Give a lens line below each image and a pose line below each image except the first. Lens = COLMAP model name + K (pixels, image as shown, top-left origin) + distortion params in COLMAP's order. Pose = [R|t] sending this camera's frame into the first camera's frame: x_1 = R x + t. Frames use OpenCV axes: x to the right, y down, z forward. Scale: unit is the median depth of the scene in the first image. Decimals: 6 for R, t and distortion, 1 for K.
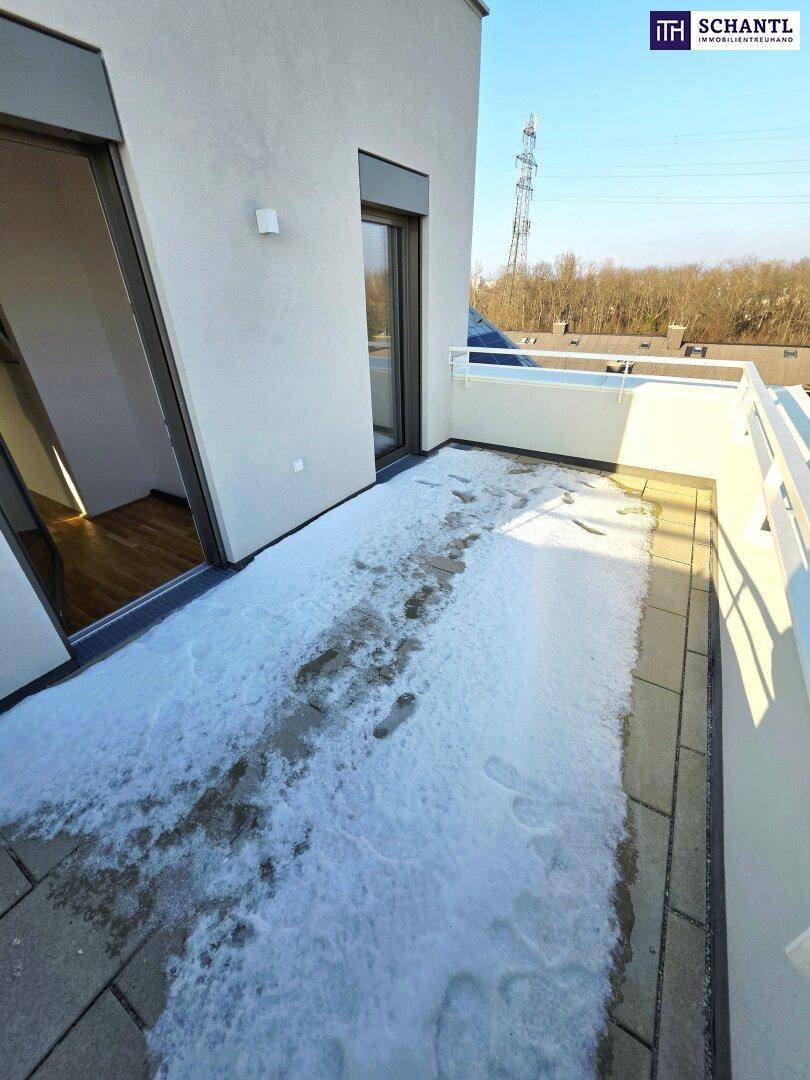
lens RADIAL K [[430.7, 0, 409.9], [0, 430.7, 533.7], [0, 0, 1]] dist [0.001208, 0.000280]
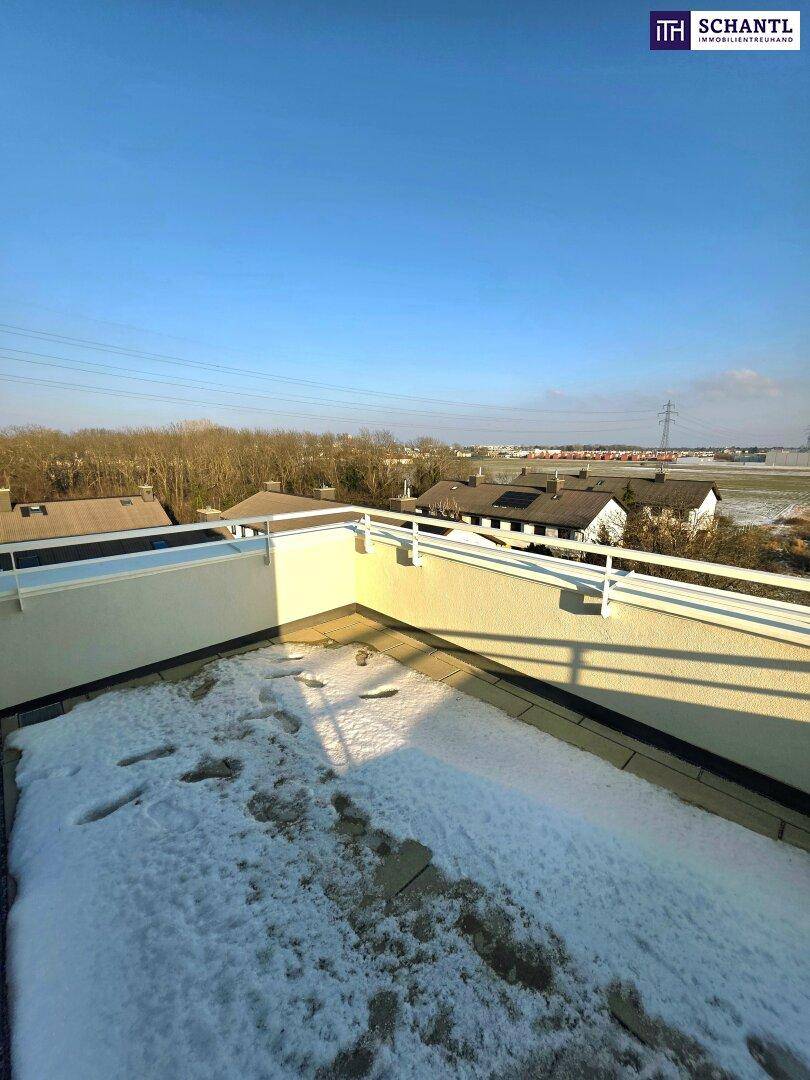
lens RADIAL K [[430.7, 0, 409.9], [0, 430.7, 533.7], [0, 0, 1]] dist [0.001208, 0.000280]
pose [[0.259824, -0.173860, 0.949876, -0.327564], [0.471868, 0.881081, 0.032196, -0.286948], [-0.842515, 0.439851, 0.310965, 0.511390]]
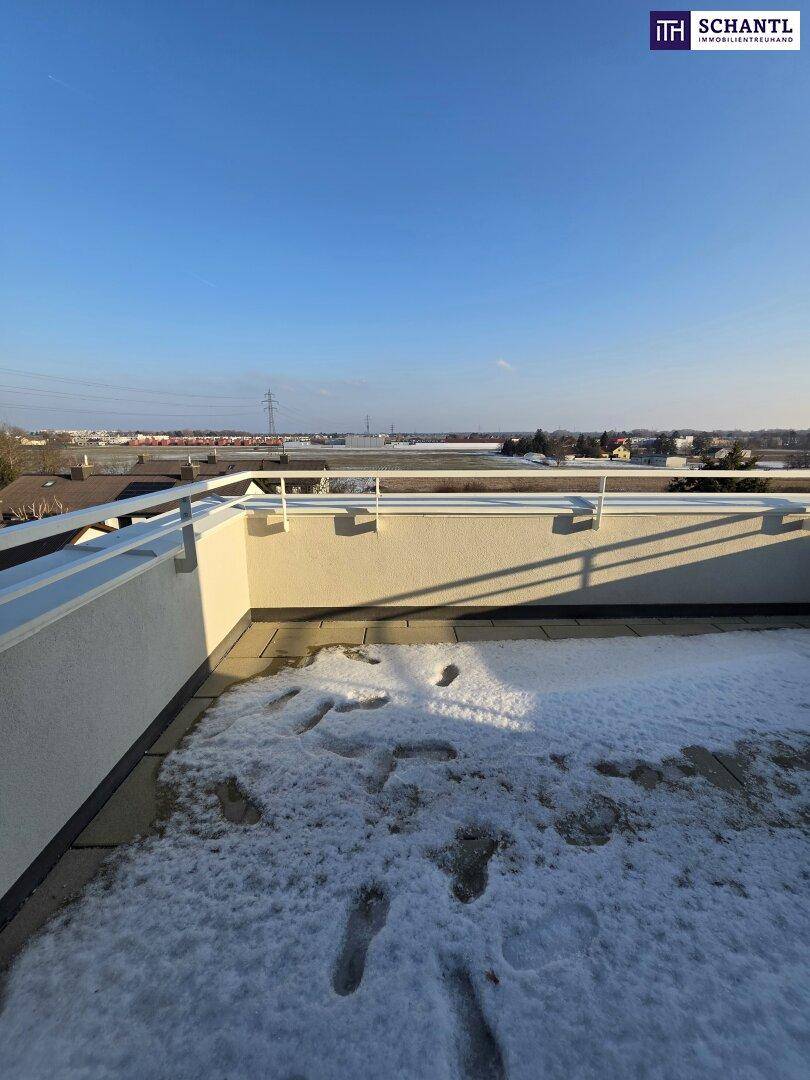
lens RADIAL K [[430.7, 0, 409.9], [0, 430.7, 533.7], [0, 0, 1]] dist [0.001208, 0.000280]
pose [[-0.540635, -0.175531, 0.822741, -0.103815], [0.420656, 0.790539, 0.445080, -0.531703], [-0.728534, 0.586717, -0.353555, 1.114526]]
